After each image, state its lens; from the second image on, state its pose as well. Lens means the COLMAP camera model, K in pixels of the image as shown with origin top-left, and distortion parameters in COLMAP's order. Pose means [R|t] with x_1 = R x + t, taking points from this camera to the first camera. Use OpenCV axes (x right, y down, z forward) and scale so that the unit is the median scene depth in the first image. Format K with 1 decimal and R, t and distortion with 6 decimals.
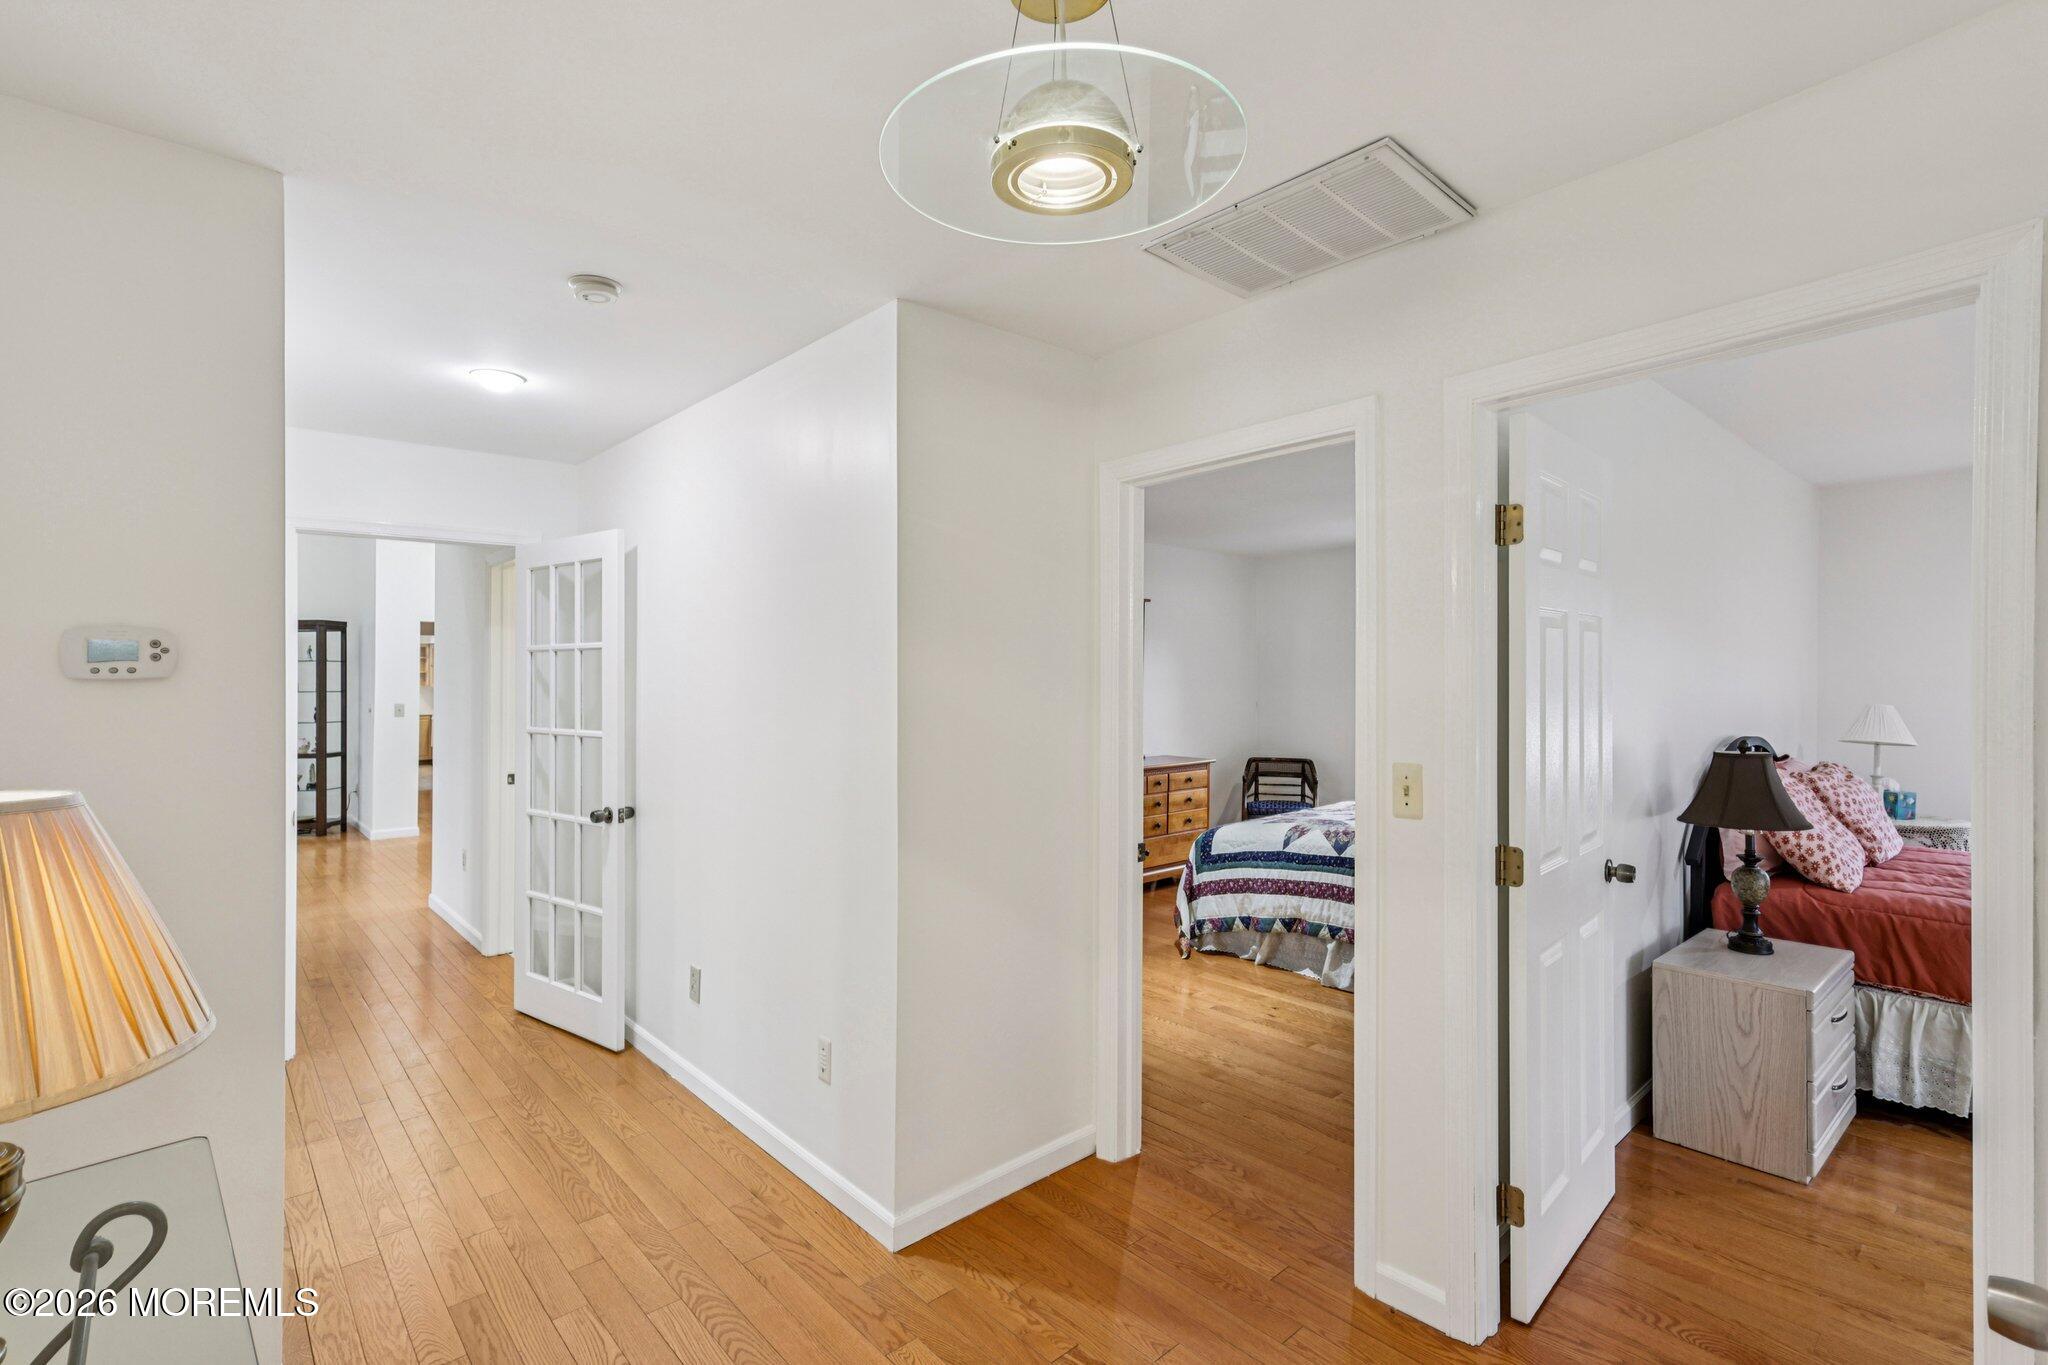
lens RADIAL K [[941.3, 0, 1022.0], [0, 941.3, 664.3], [0, 0, 1]] dist [0.030207, 0.000092]
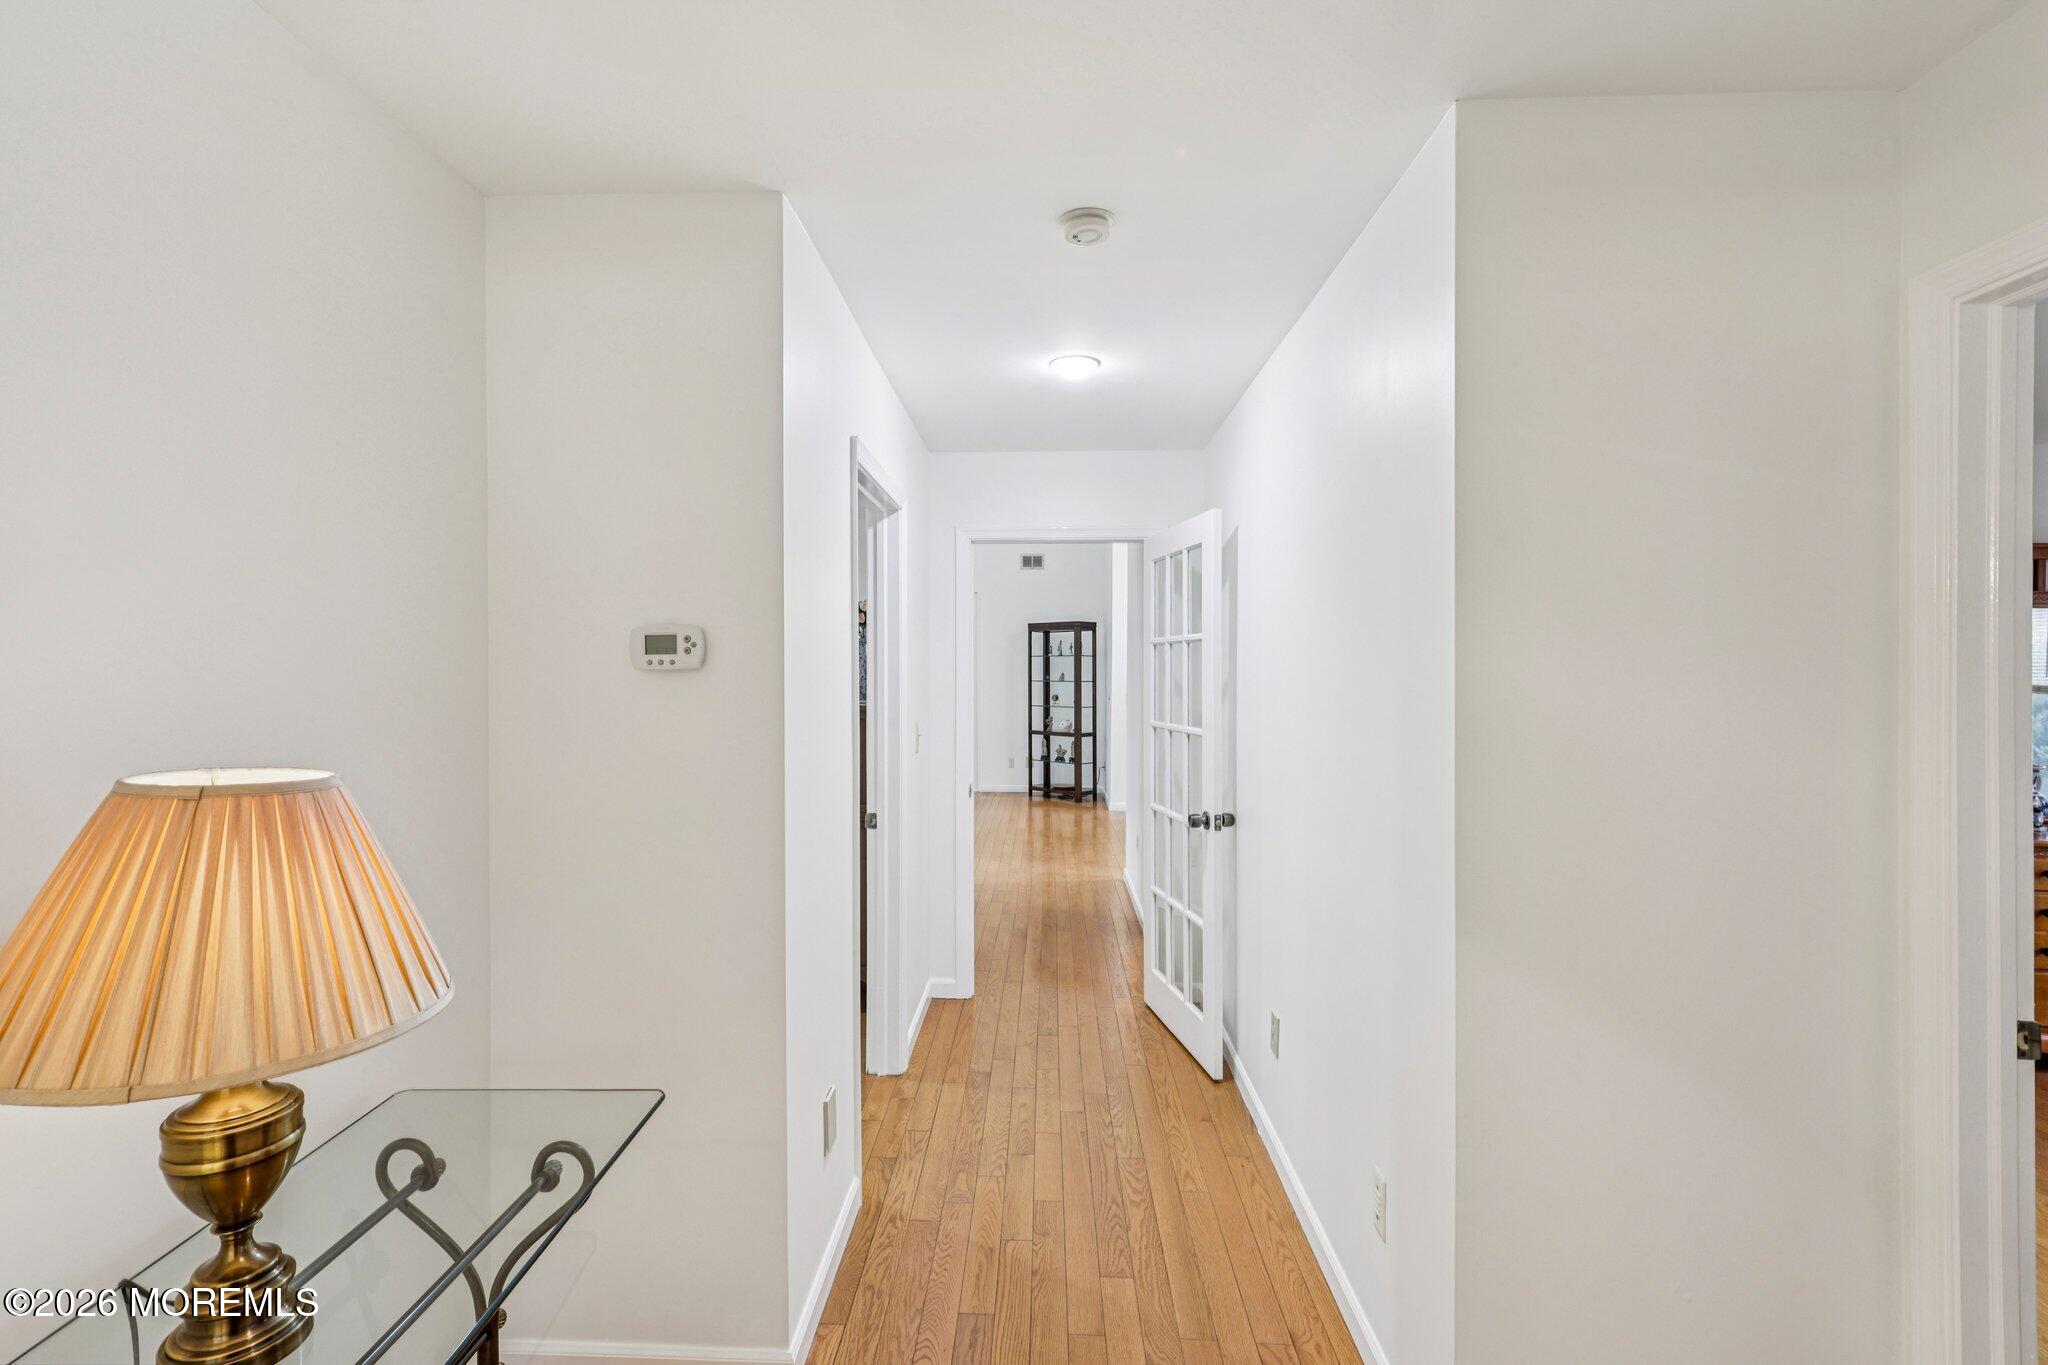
lens RADIAL K [[941.3, 0, 1022.0], [0, 941.3, 664.3], [0, 0, 1]] dist [0.030207, 0.000092]
pose [[0.715069, 0.002072, -0.699050, 0.078094], [0.002218, 0.999984, 0.005234, 0.001746], [0.699050, -0.005294, 0.715053, 0.217366]]
